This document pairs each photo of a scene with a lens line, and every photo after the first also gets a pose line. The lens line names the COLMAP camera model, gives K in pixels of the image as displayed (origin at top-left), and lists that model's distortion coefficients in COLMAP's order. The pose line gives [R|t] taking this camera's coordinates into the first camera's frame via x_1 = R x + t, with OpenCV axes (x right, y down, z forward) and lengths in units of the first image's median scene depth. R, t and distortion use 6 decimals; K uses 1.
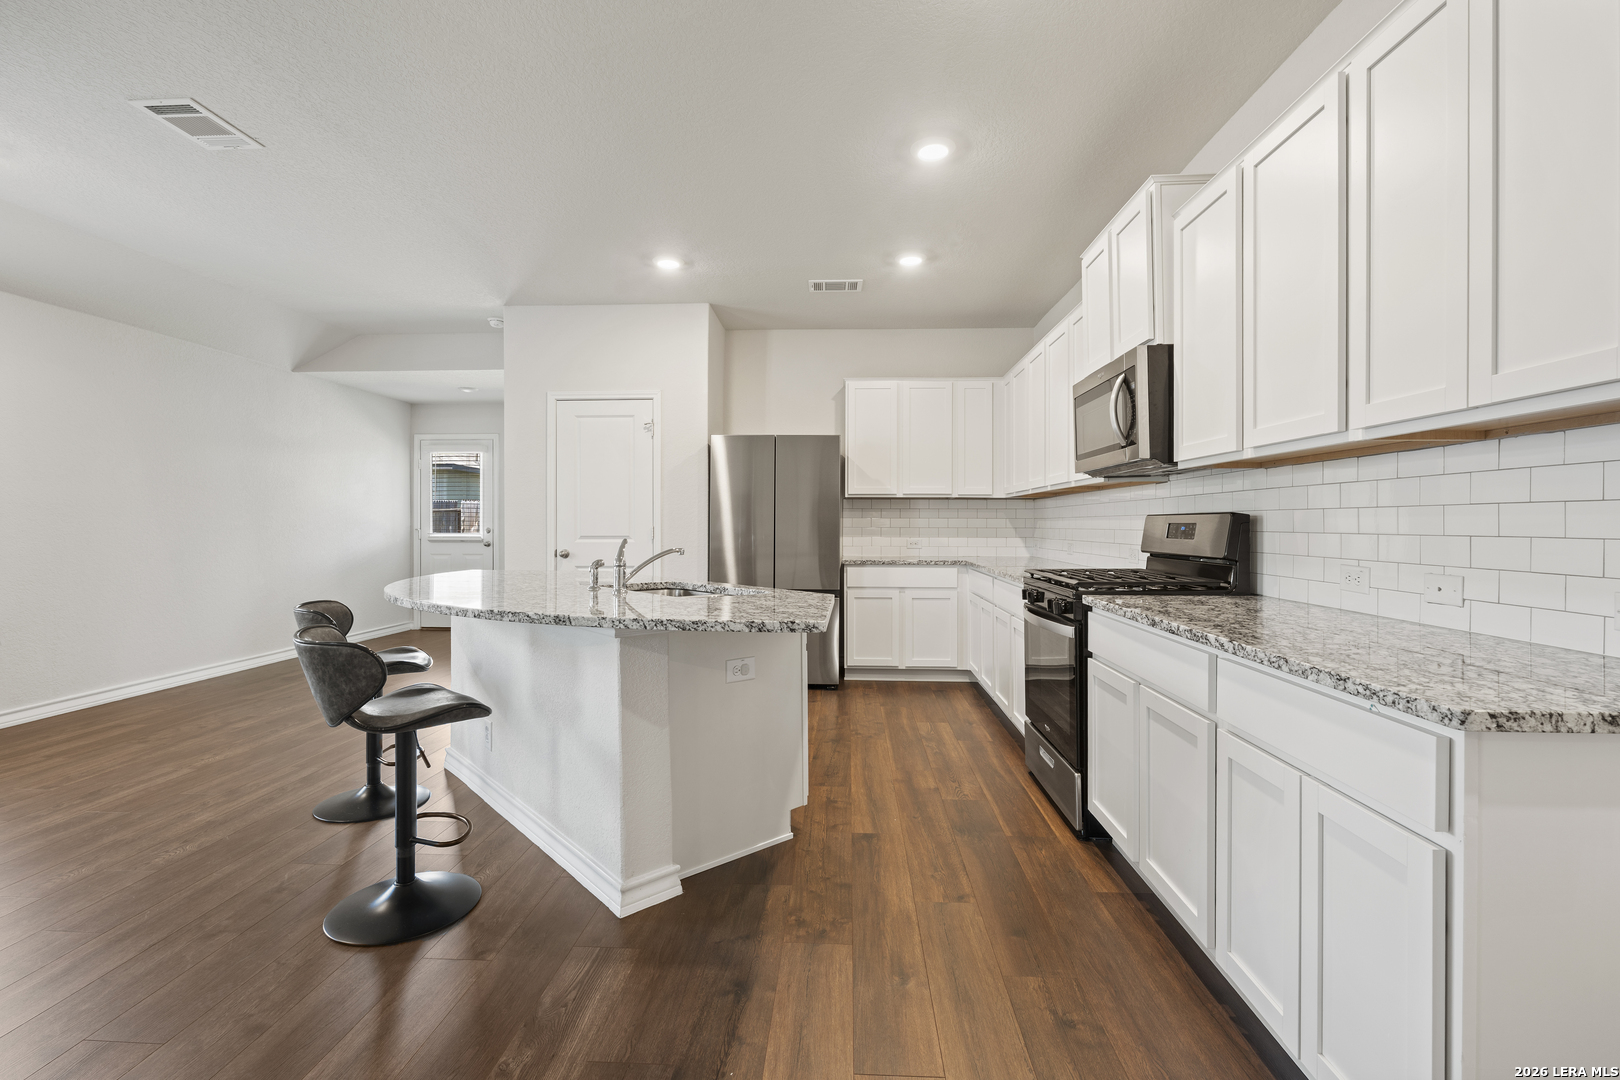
lens RADIAL K [[726.0, 0, 808.5], [0, 726.0, 525.2], [0, 0, 1]] dist [-0.002366, -0.000468]
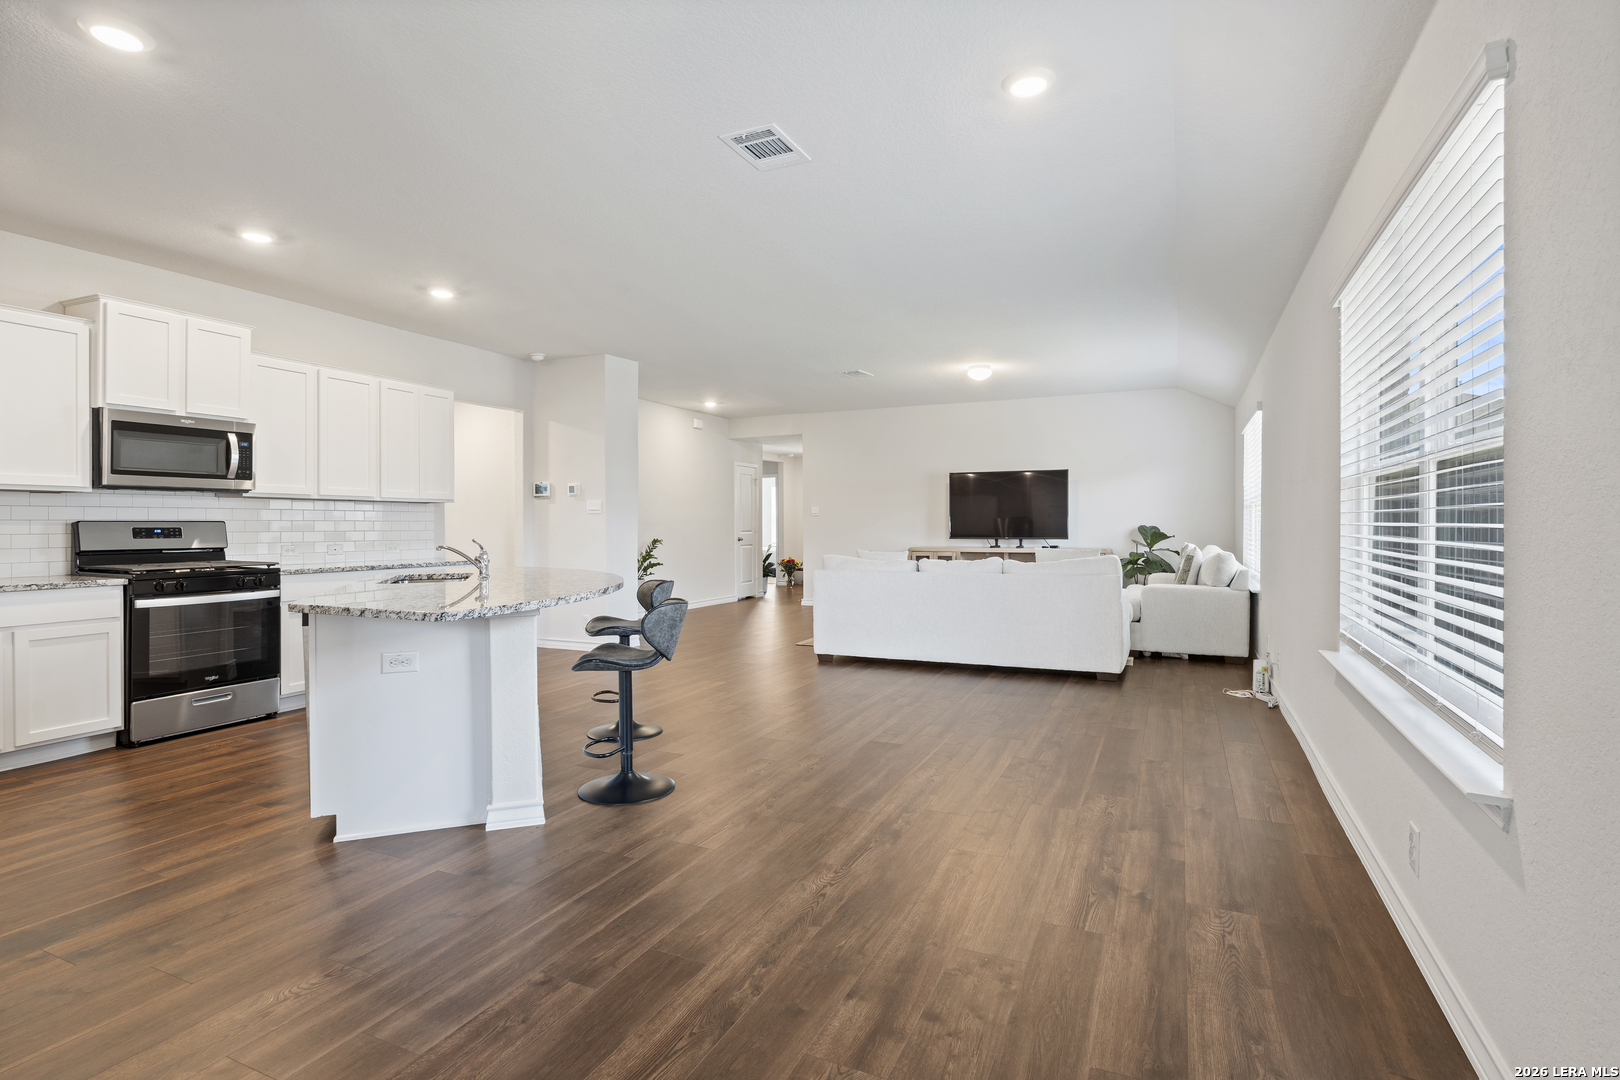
lens RADIAL K [[788.1, 0, 818.0], [0, 788.1, 530.1], [0, 0, 1]] dist [-0.003005, -0.000440]
pose [[-0.929139, -0.000855, 0.369731, -0.741395], [0.002459, 0.999961, 0.008490, -0.004315], [-0.369724, 0.008797, -0.929100, 1.133169]]
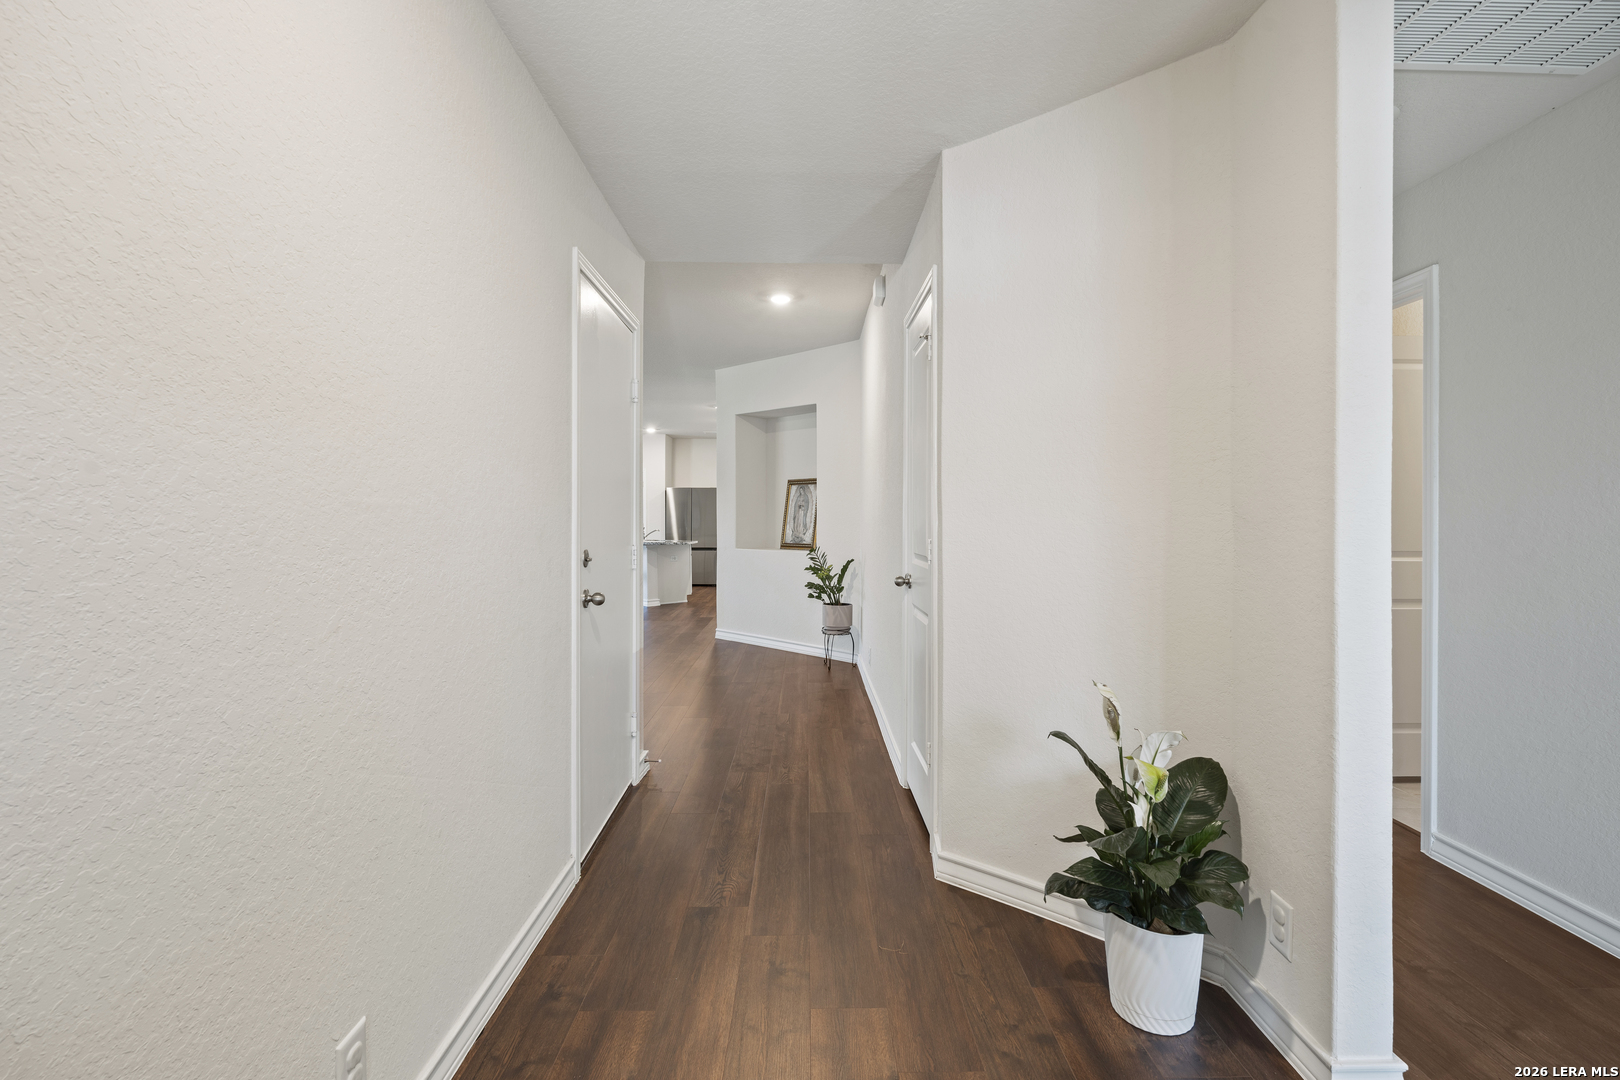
lens RADIAL K [[726.0, 0, 812.0], [0, 726.0, 532.7], [0, 0, 1]] dist [-0.002366, -0.000468]
pose [[0.998138, -0.003106, 0.060917, 0.217241], [0.001883, 0.999796, 0.020120, -0.014955], [-0.060967, -0.019968, 0.997940, -1.572955]]
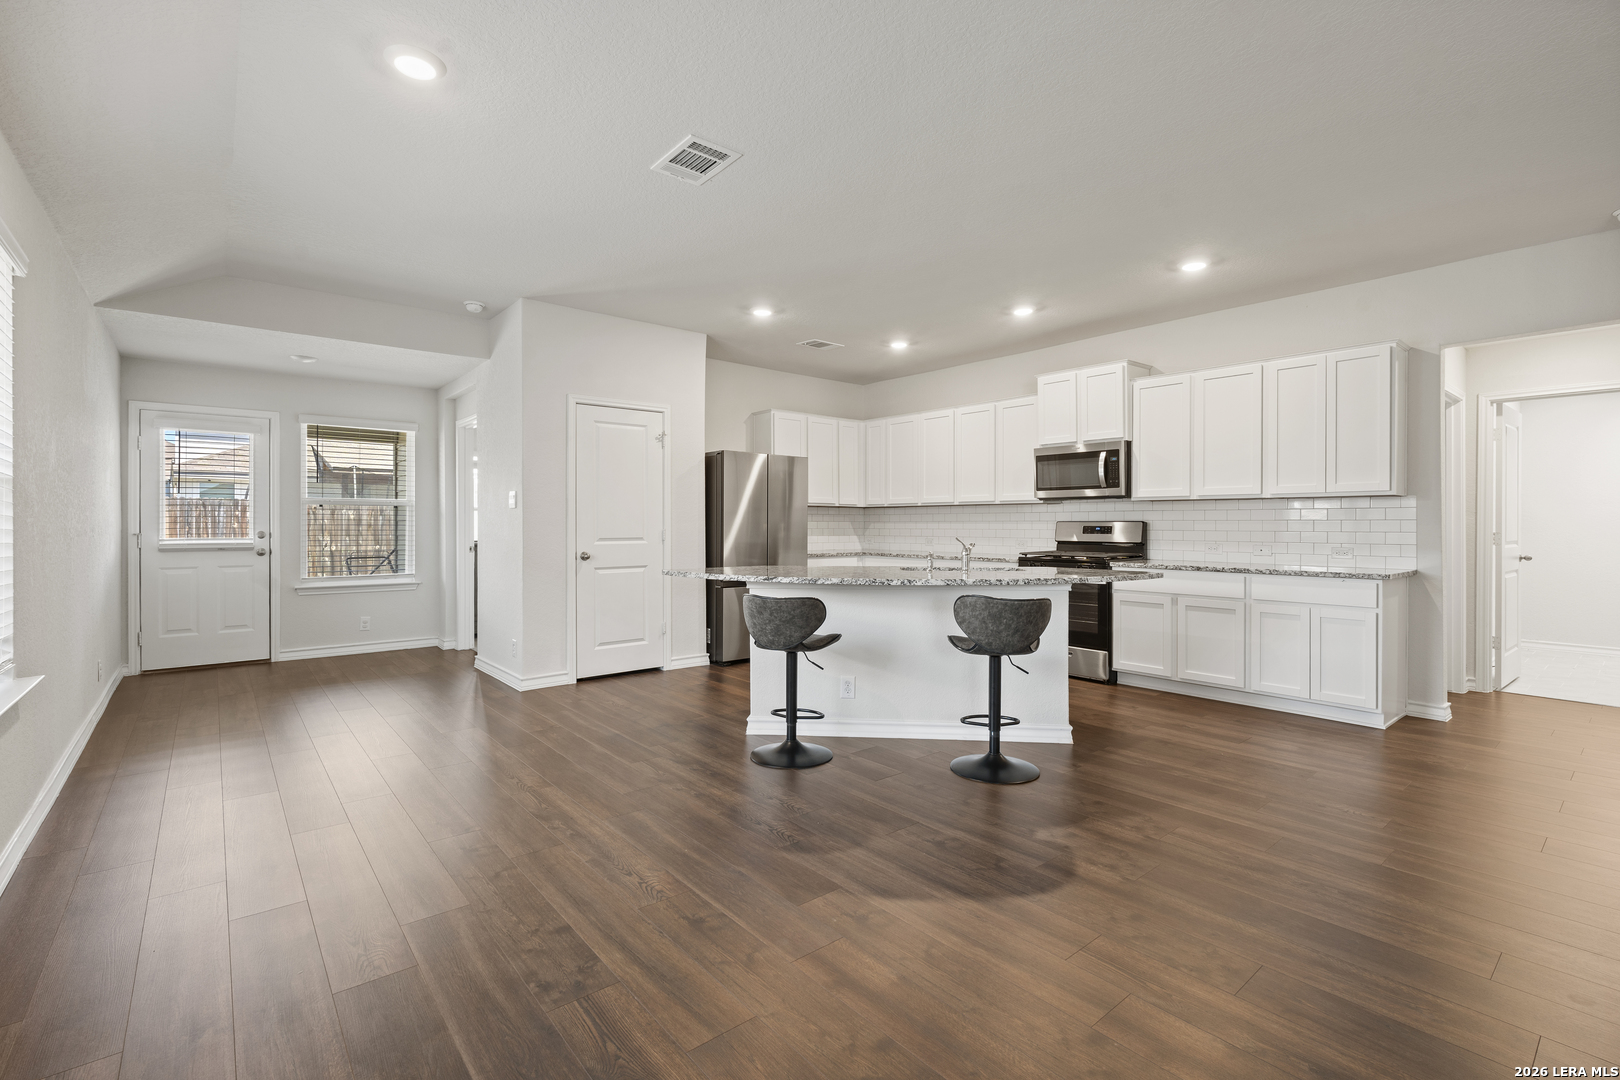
lens RADIAL K [[726.0, 0, 808.5], [0, 726.0, 530.8], [0, 0, 1]] dist [-0.002366, -0.000468]
pose [[0.736844, -0.007054, 0.676026, -0.808426], [0.001381, 0.999959, 0.008929, -0.004843], [-0.676061, -0.005646, 0.736824, 0.043713]]
